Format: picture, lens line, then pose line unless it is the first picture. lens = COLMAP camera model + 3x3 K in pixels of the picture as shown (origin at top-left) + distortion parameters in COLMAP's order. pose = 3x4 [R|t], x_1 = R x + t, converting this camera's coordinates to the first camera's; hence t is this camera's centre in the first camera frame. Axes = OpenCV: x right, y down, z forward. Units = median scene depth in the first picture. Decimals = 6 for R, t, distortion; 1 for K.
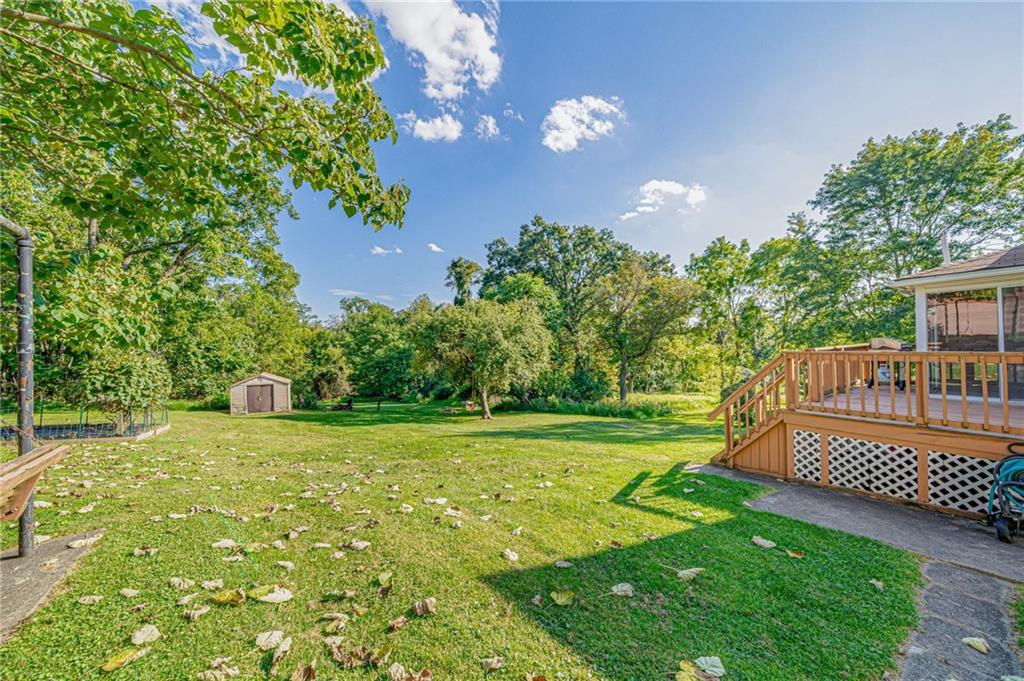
lens RADIAL K [[360.3, 0, 498.5], [0, 360.3, 341.1], [0, 0, 1]] dist [-0.004982, 0.000006]
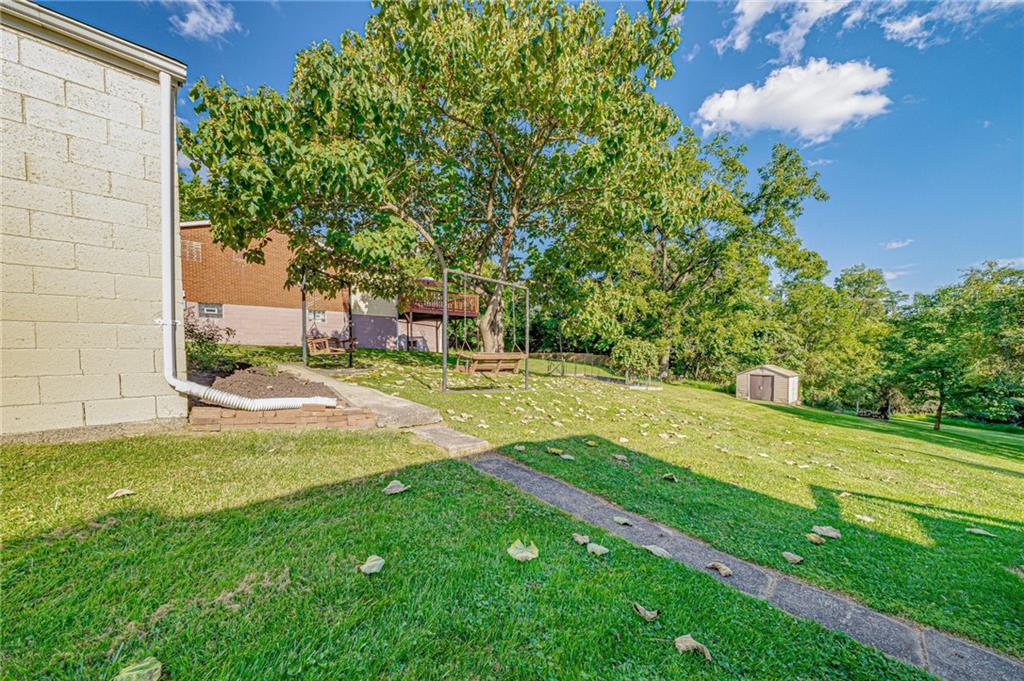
lens RADIAL K [[360.3, 0, 503.7], [0, 360.3, 366.9], [0, 0, 1]] dist [-0.004982, 0.000006]
pose [[0.200403, 0.061251, -0.977797, 0.274670], [0.005179, 0.997964, 0.063576, 0.028169], [0.979700, -0.017805, 0.199678, 0.028521]]
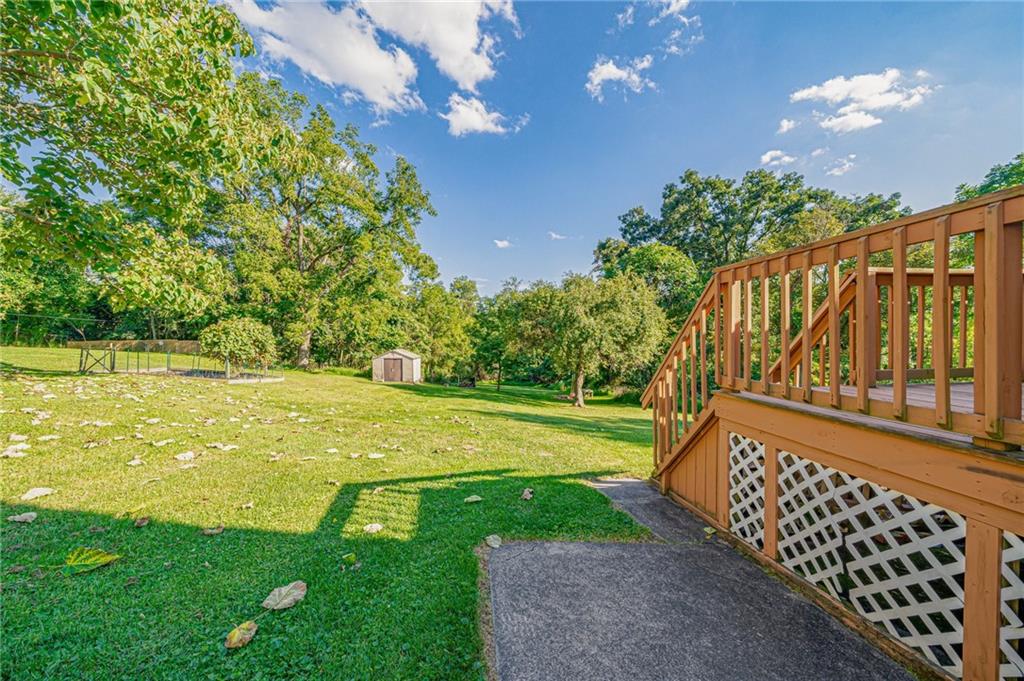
lens RADIAL K [[360.3, 0, 502.3], [0, 360.3, 341.5], [0, 0, 1]] dist [-0.004982, 0.000006]
pose [[0.881658, 0.019354, -0.471492, 0.251376], [-0.008556, 0.999650, 0.025036, 0.038022], [0.471812, -0.018039, 0.881515, 0.142002]]
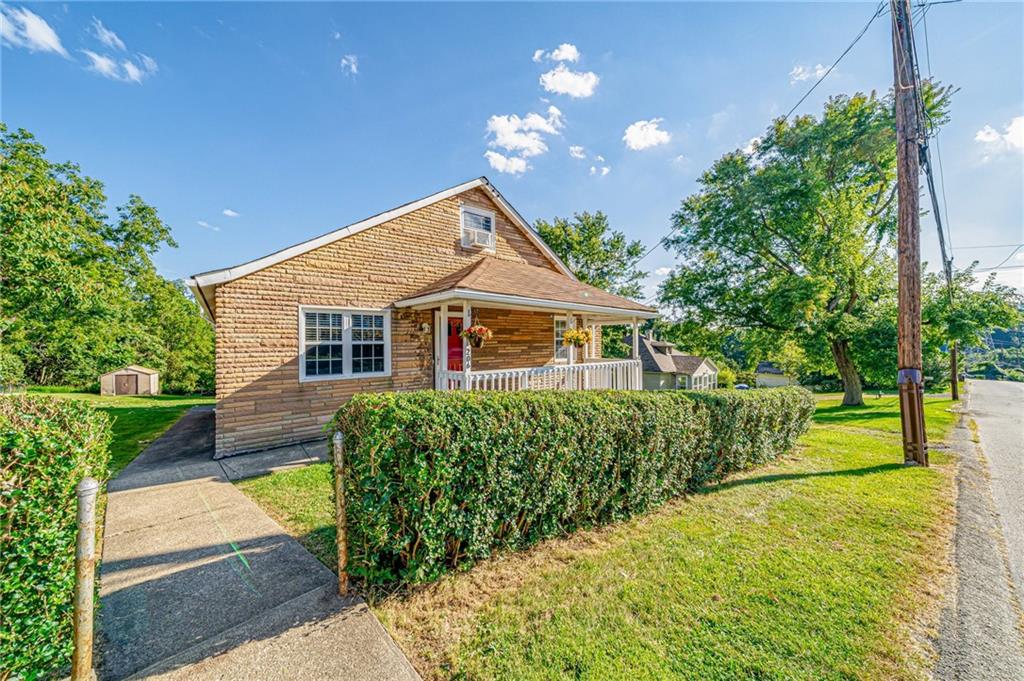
lens RADIAL K [[360.3, 0, 514.6], [0, 360.3, 344.3], [0, 0, 1]] dist [-0.004982, 0.000006]
pose [[0.995577, 0.018984, 0.092017, 0.786609], [-0.019581, 0.999793, 0.005599, -0.035098], [-0.091891, -0.007376, 0.995742, -0.567931]]
